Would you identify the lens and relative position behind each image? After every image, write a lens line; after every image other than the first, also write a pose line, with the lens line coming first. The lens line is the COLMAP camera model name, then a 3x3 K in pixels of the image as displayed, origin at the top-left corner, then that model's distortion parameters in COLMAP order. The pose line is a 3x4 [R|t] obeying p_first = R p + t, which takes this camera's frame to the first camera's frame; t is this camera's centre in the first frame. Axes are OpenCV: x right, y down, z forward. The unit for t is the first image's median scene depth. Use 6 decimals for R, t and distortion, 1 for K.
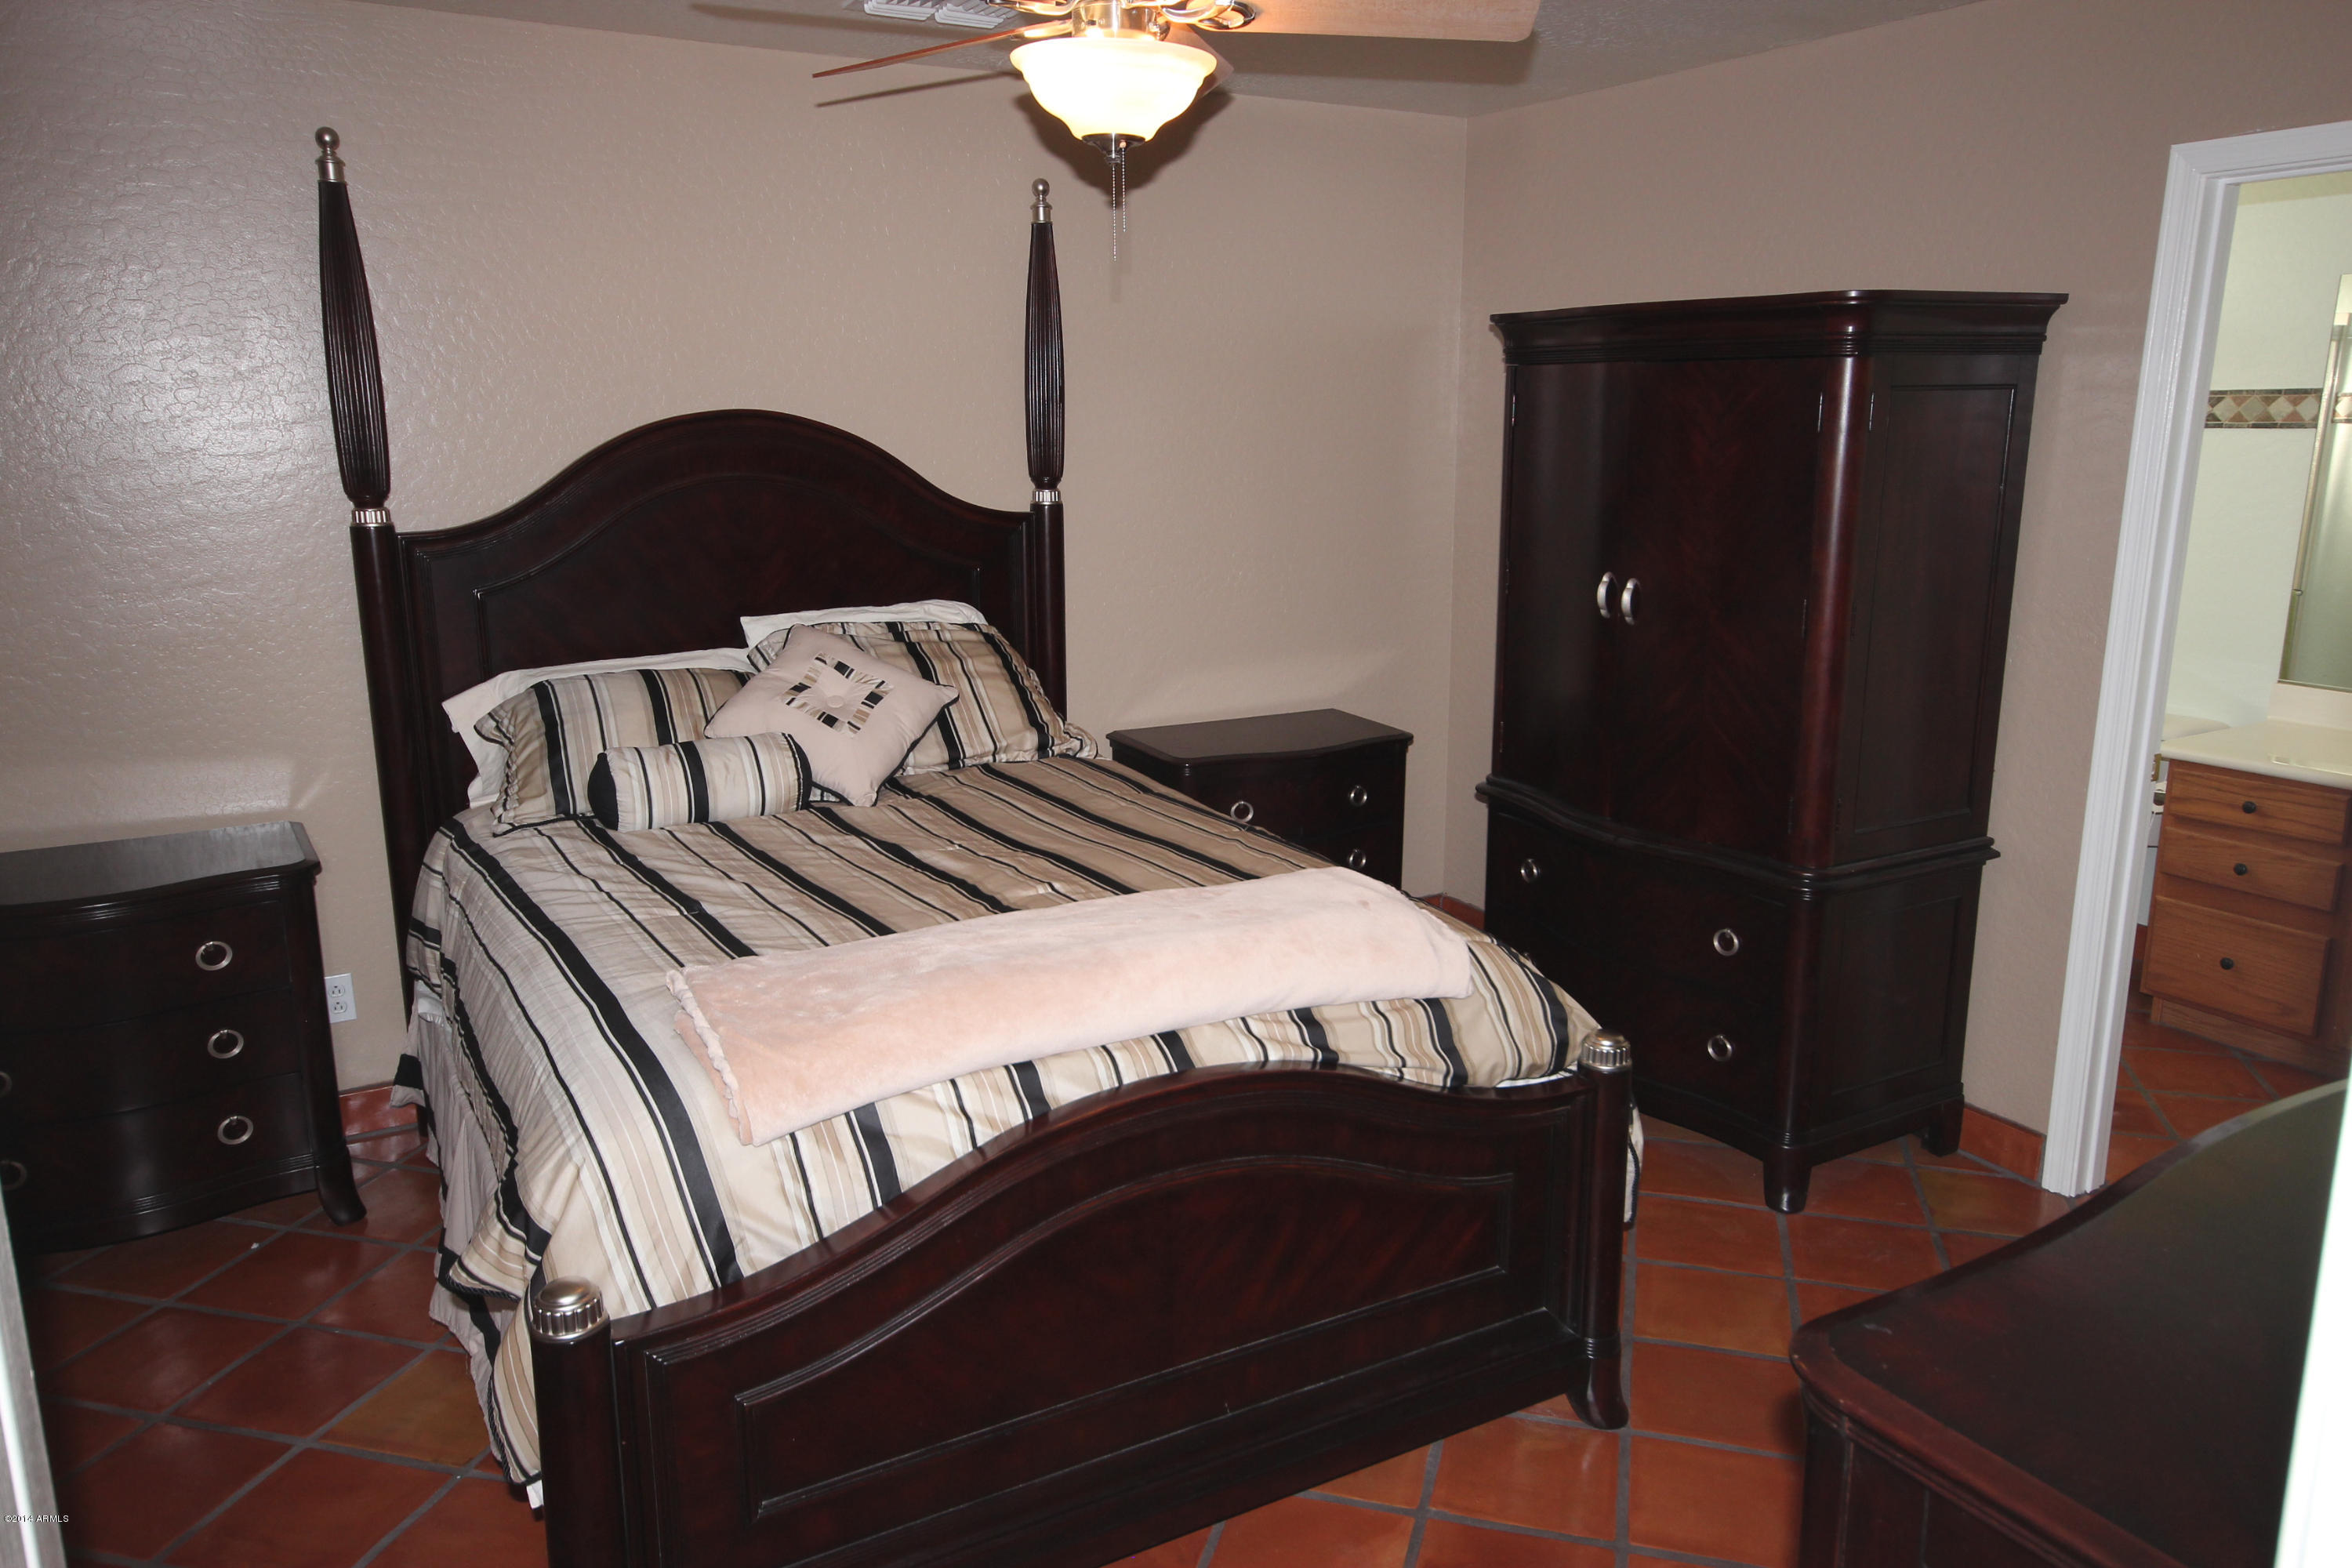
lens RADIAL K [[1662.3, 0, 1167.4], [0, 1662.3, 789.4], [0, 0, 1]] dist [0.007380, 0.008975]
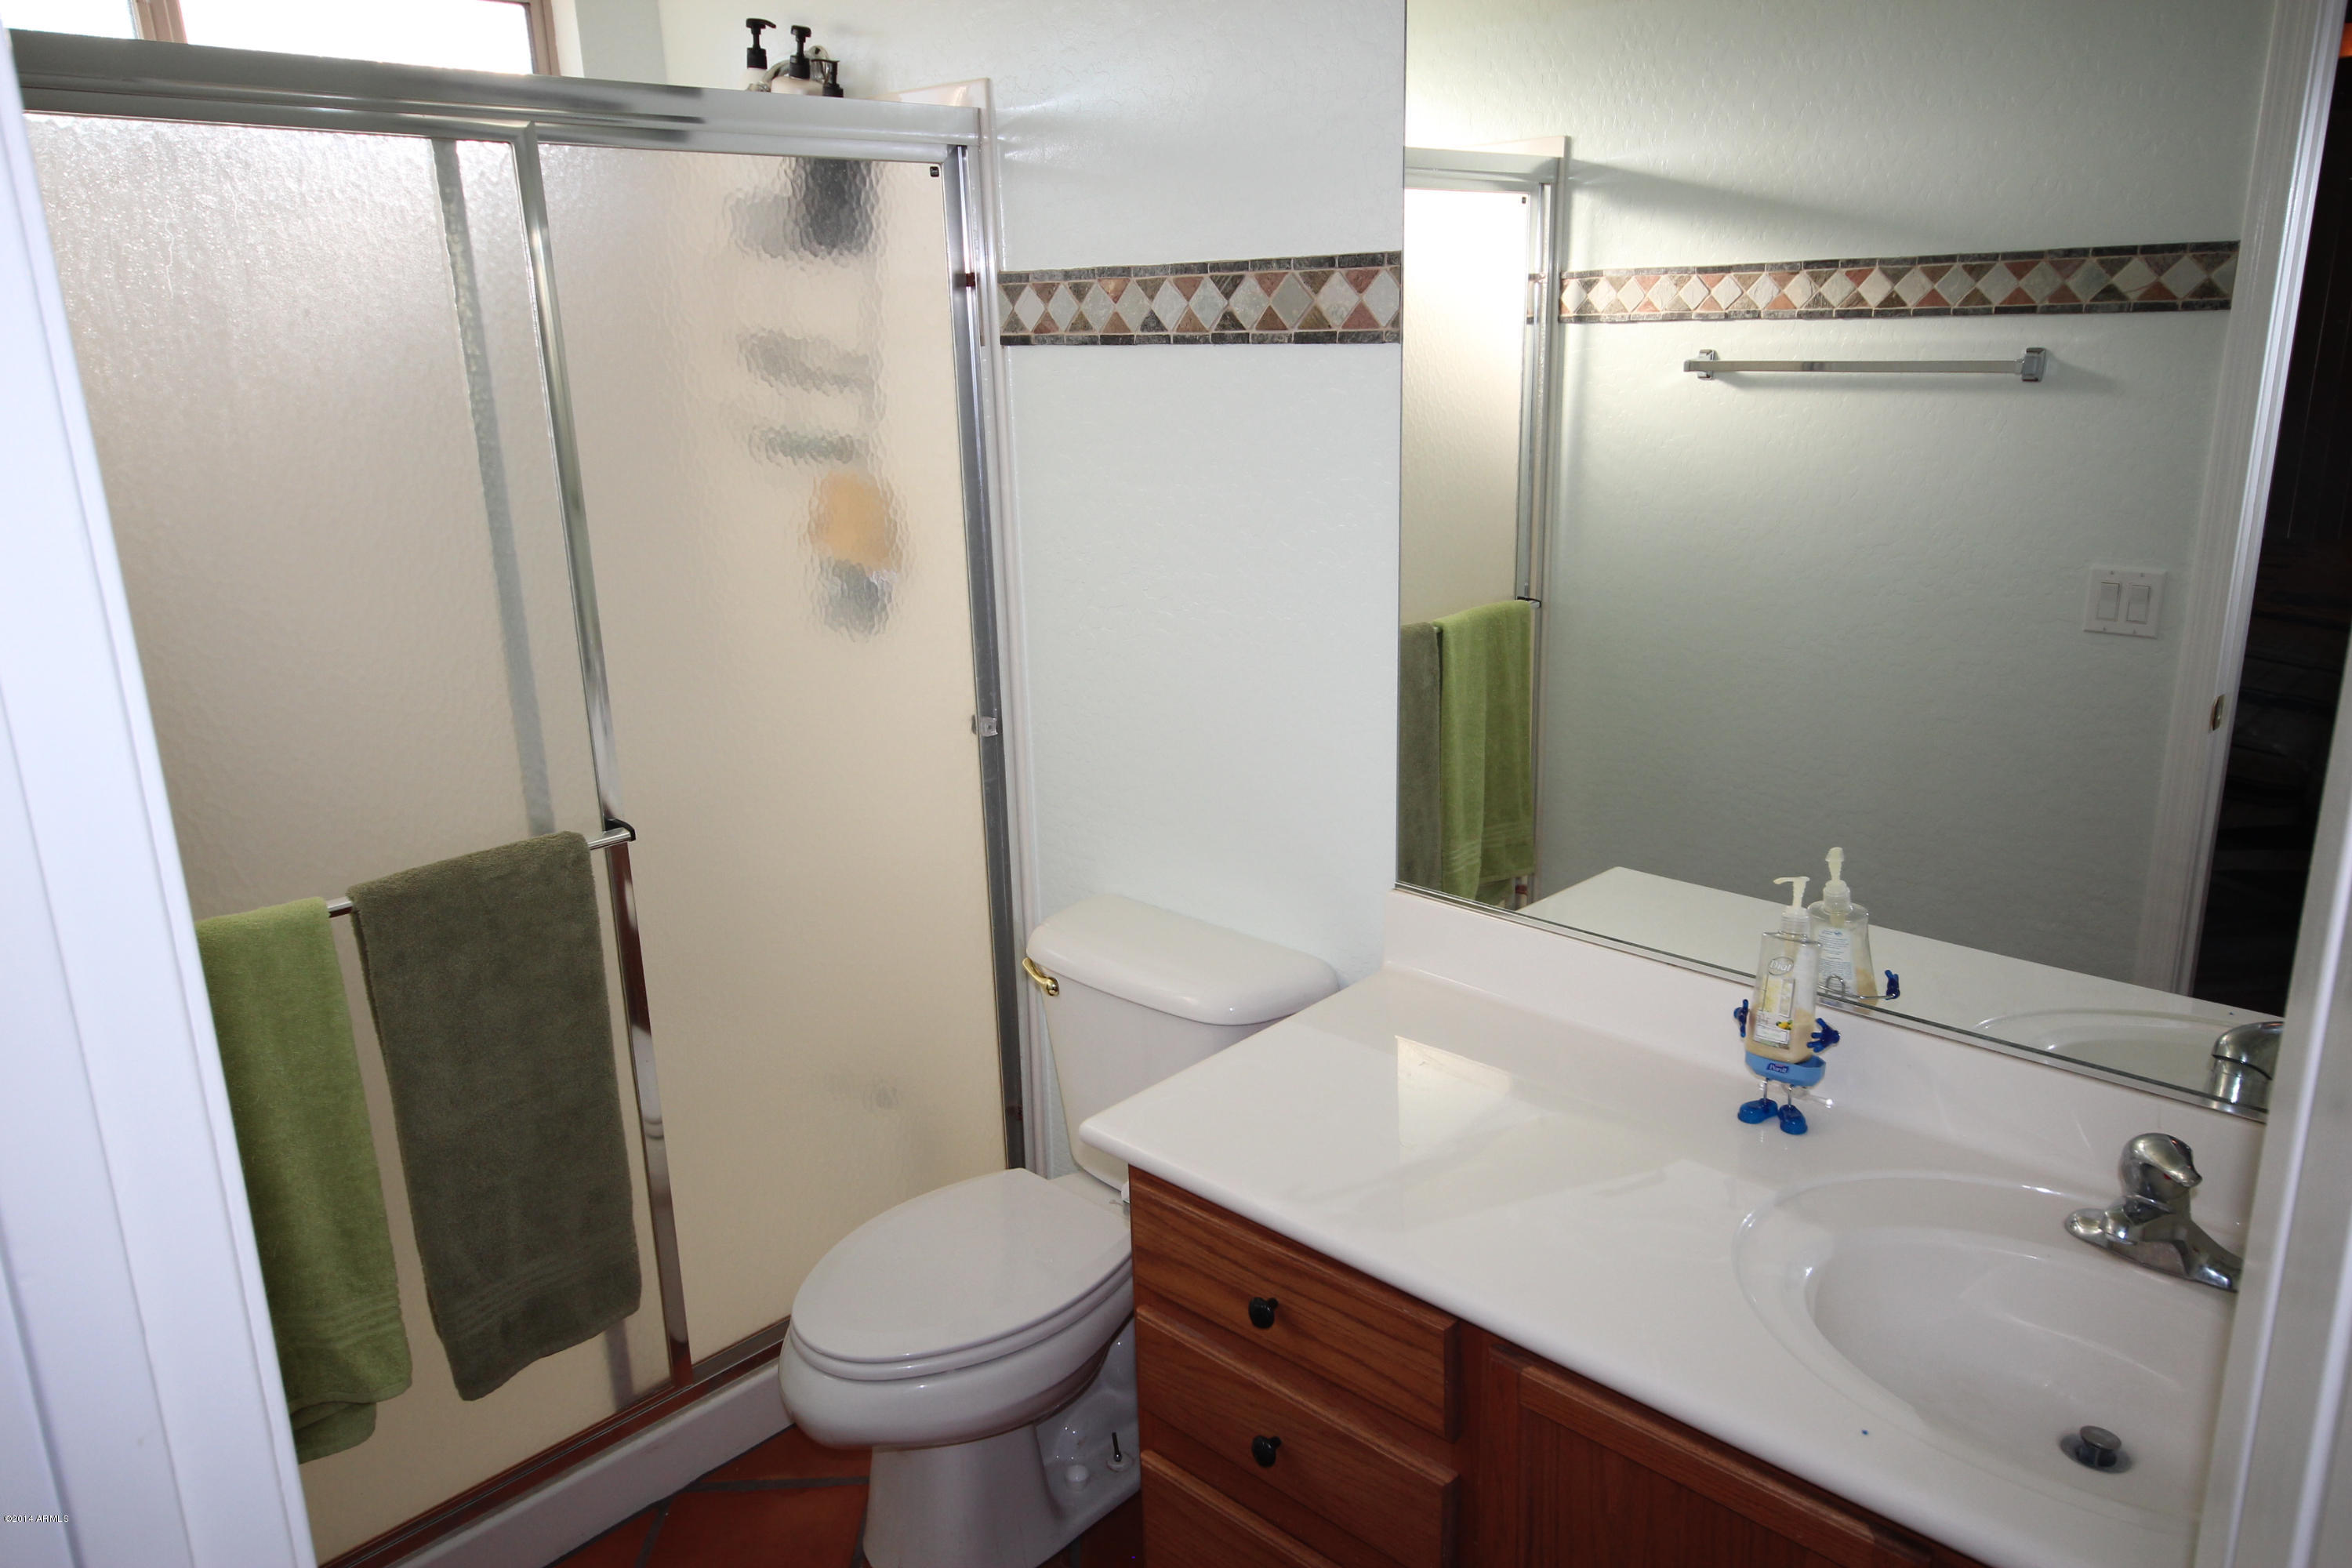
lens RADIAL K [[1662.3, 0, 1181.1], [0, 1662.3, 783.9], [0, 0, 1]] dist [0.007380, 0.008975]
pose [[0.957846, -0.098813, 0.269755, 0.492714], [0.085724, 0.994516, 0.059909, -0.128899], [-0.274195, -0.034259, 0.961064, 0.578815]]
